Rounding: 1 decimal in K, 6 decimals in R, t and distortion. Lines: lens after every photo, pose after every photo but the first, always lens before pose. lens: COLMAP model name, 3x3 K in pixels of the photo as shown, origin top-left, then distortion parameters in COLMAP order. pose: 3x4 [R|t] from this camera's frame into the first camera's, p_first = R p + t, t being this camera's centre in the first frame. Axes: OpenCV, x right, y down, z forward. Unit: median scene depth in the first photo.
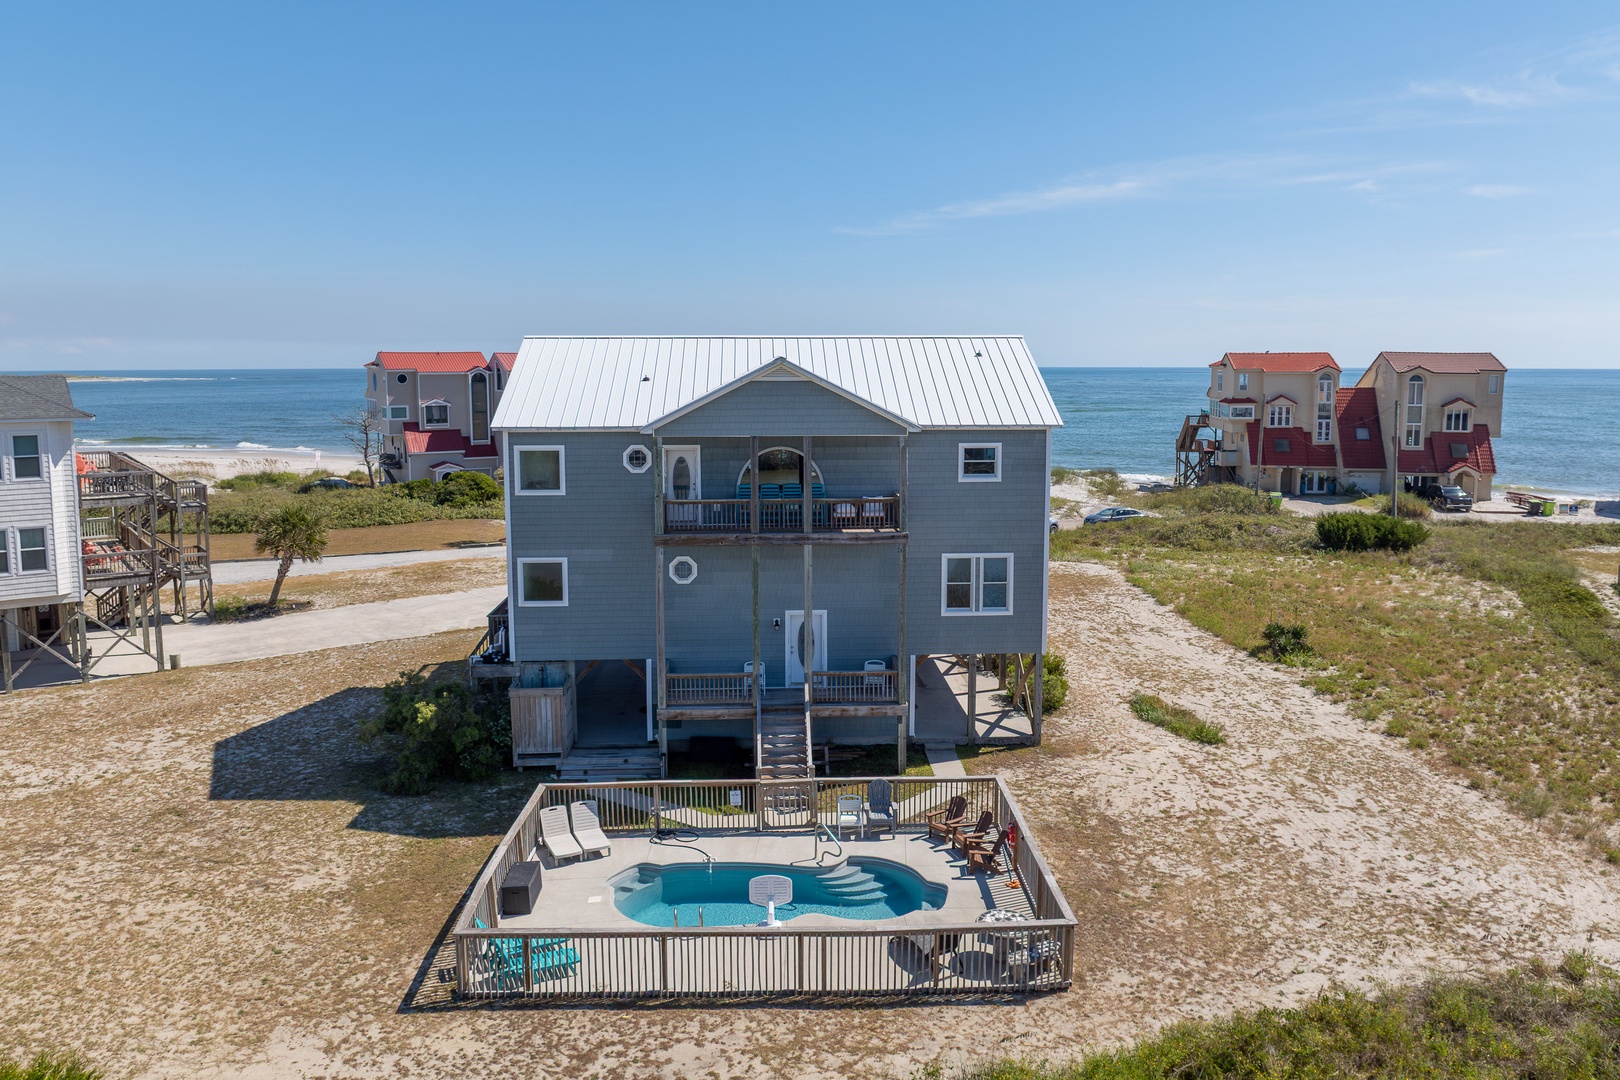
lens RADIAL K [[1154.2, 0, 814.5], [0, 1154.2, 500.1], [0, 0, 1]] dist [-0.037322, 0.001389]
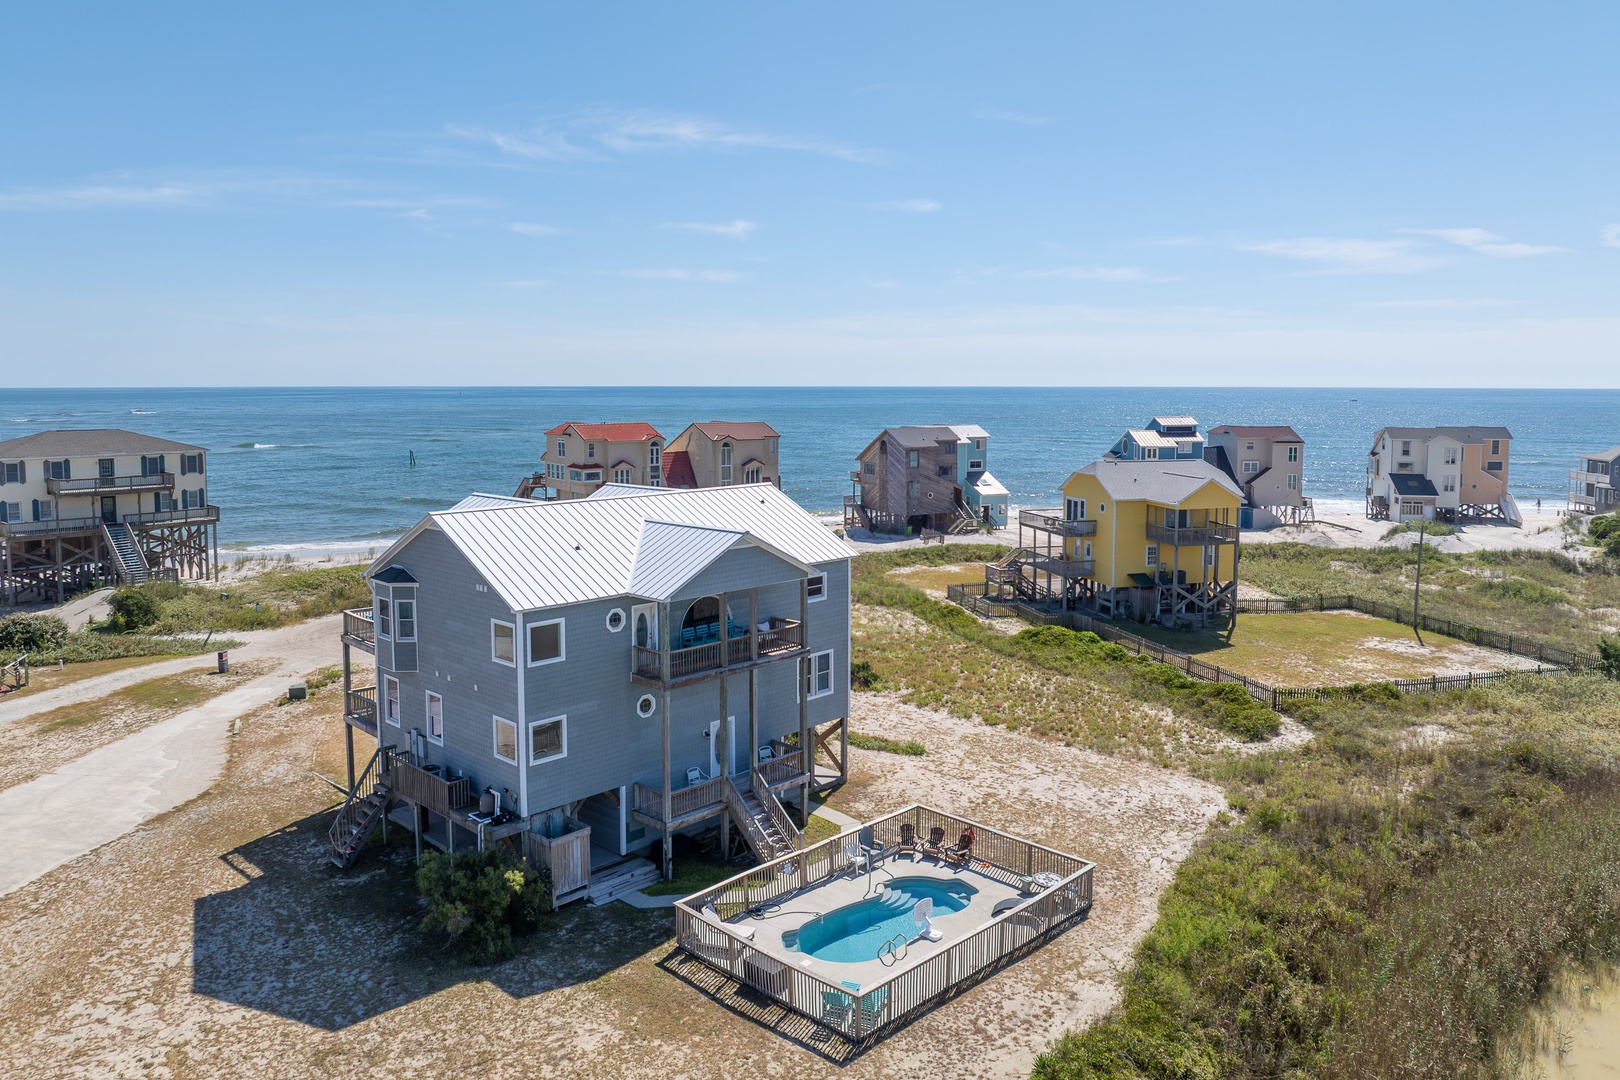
lens RADIAL K [[1154.2, 0, 818.8], [0, 1154.2, 484.5], [0, 0, 1]] dist [-0.037322, 0.001389]
pose [[0.723956, -0.058215, 0.687385, -0.815031], [0.078037, 0.996948, 0.002243, -0.162537], [-0.685418, 0.052018, 0.726290, -0.013646]]
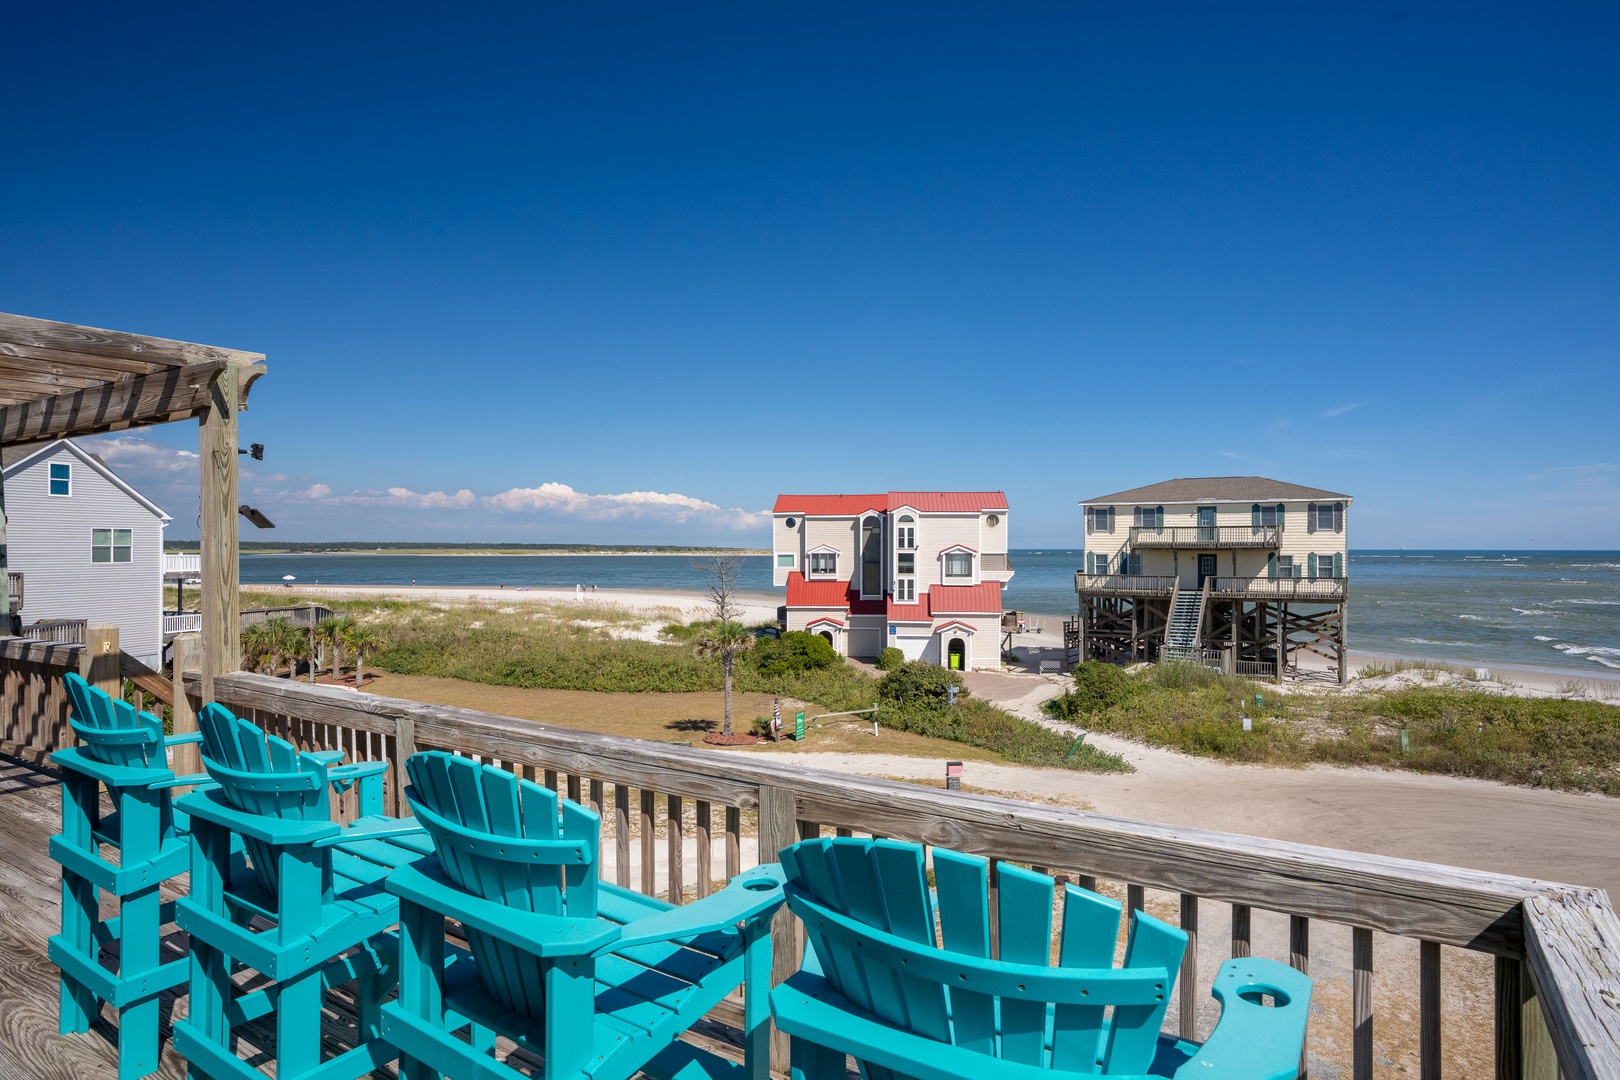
lens RADIAL K [[891.4, 0, 815.6], [0, 891.4, 536.7], [0, 0, 1]] dist [-0.017731, 0.000242]
pose [[0.812179, -0.005227, -0.583384, 0.189066], [-0.068959, 0.992090, -0.104893, -0.068598], [0.579318, 0.125421, 0.805394, 1.339950]]
